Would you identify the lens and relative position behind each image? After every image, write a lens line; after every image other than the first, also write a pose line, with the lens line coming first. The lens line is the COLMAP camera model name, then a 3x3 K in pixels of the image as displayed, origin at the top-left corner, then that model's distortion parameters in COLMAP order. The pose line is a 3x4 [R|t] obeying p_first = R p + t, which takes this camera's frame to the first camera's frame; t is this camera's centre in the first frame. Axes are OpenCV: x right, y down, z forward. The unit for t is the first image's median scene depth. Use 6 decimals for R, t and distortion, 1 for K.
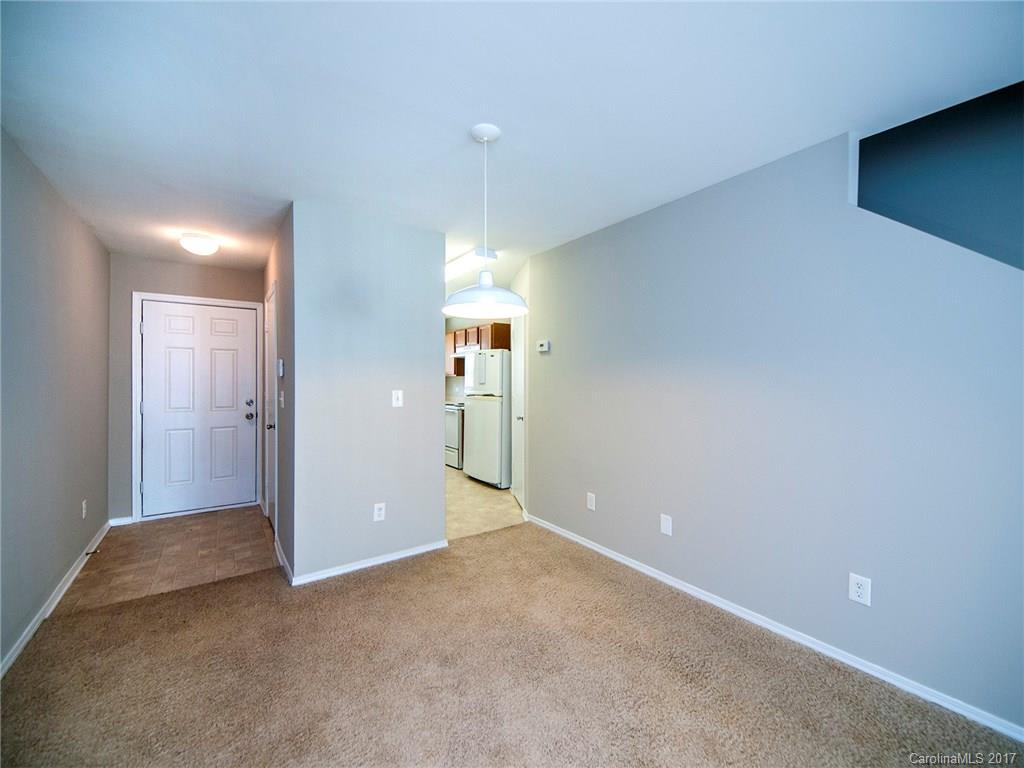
lens RADIAL K [[414.2, 0, 512.0], [0, 414.2, 384.0], [0, 0, 1]] dist [0.000861, -0.000057]
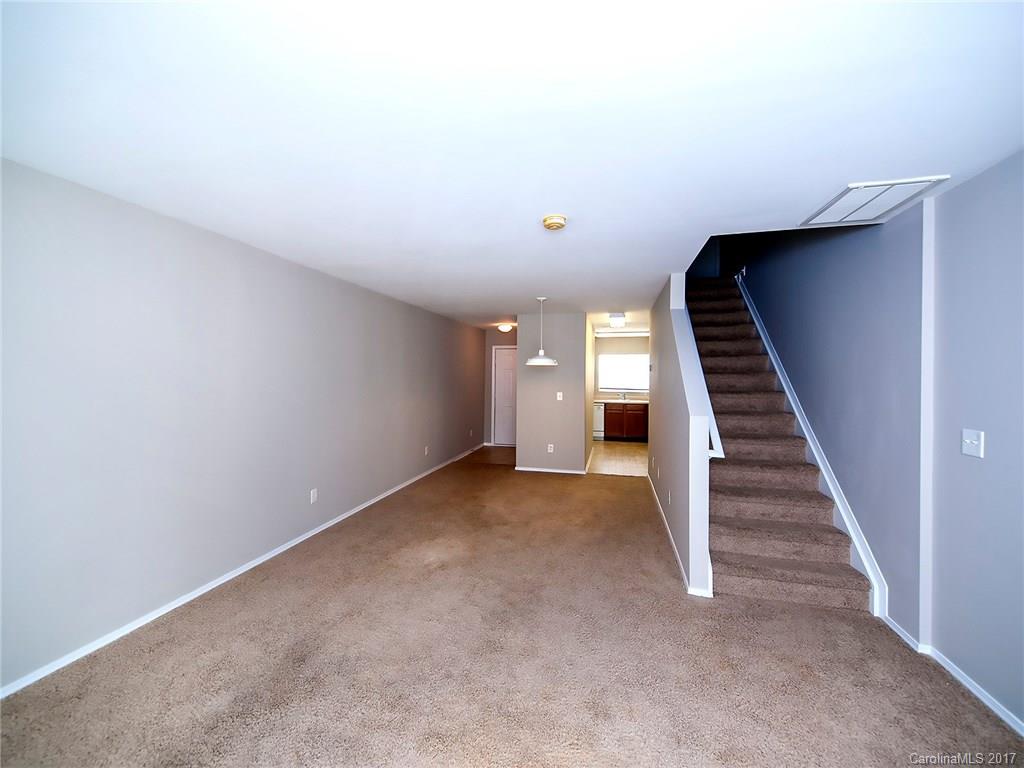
lens RADIAL K [[417.0, 0, 514.5], [0, 417.0, 373.4], [0, 0, 1]] dist [0.002588, -0.000157]
pose [[0.669357, 0.001324, -0.742940, 0.910172], [-0.017114, 0.999761, -0.013638, -0.038271], [0.742744, 0.021844, 0.669219, -0.470475]]
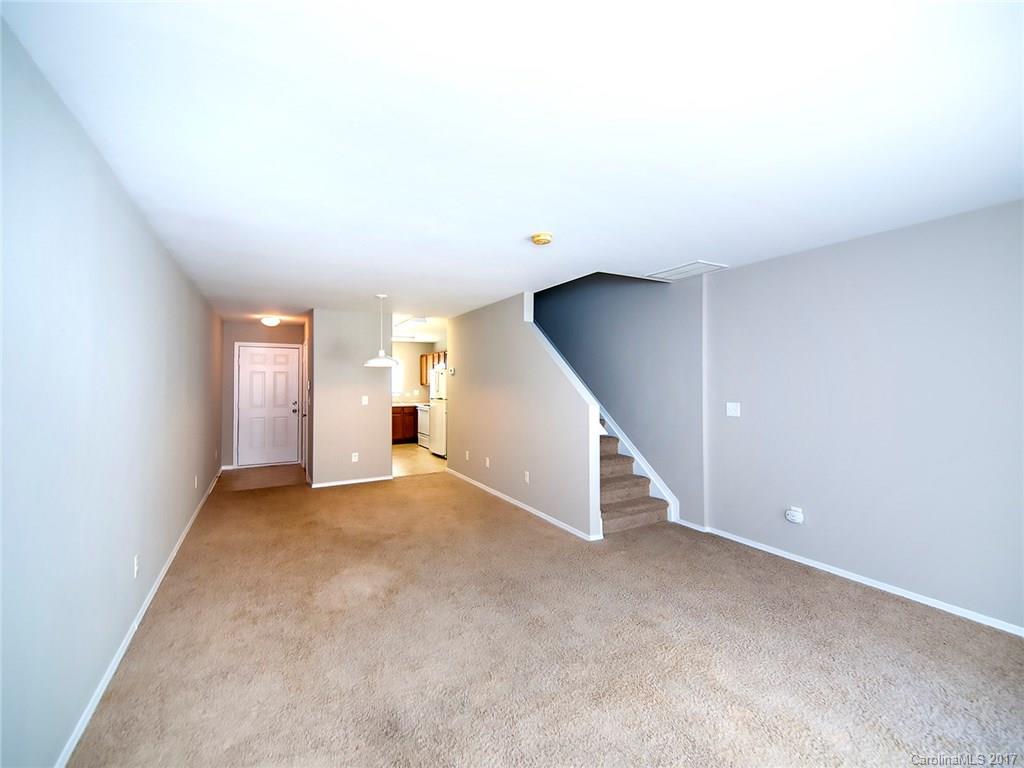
lens RADIAL K [[419.8, 0, 505.2], [0, 419.8, 378.5], [0, 0, 1]] dist [0.000871, -0.000213]
pose [[0.994833, -0.003454, -0.101462, 0.470538], [0.001280, 0.999768, -0.021482, -0.020534], [0.101513, 0.021241, 0.994607, -0.735088]]
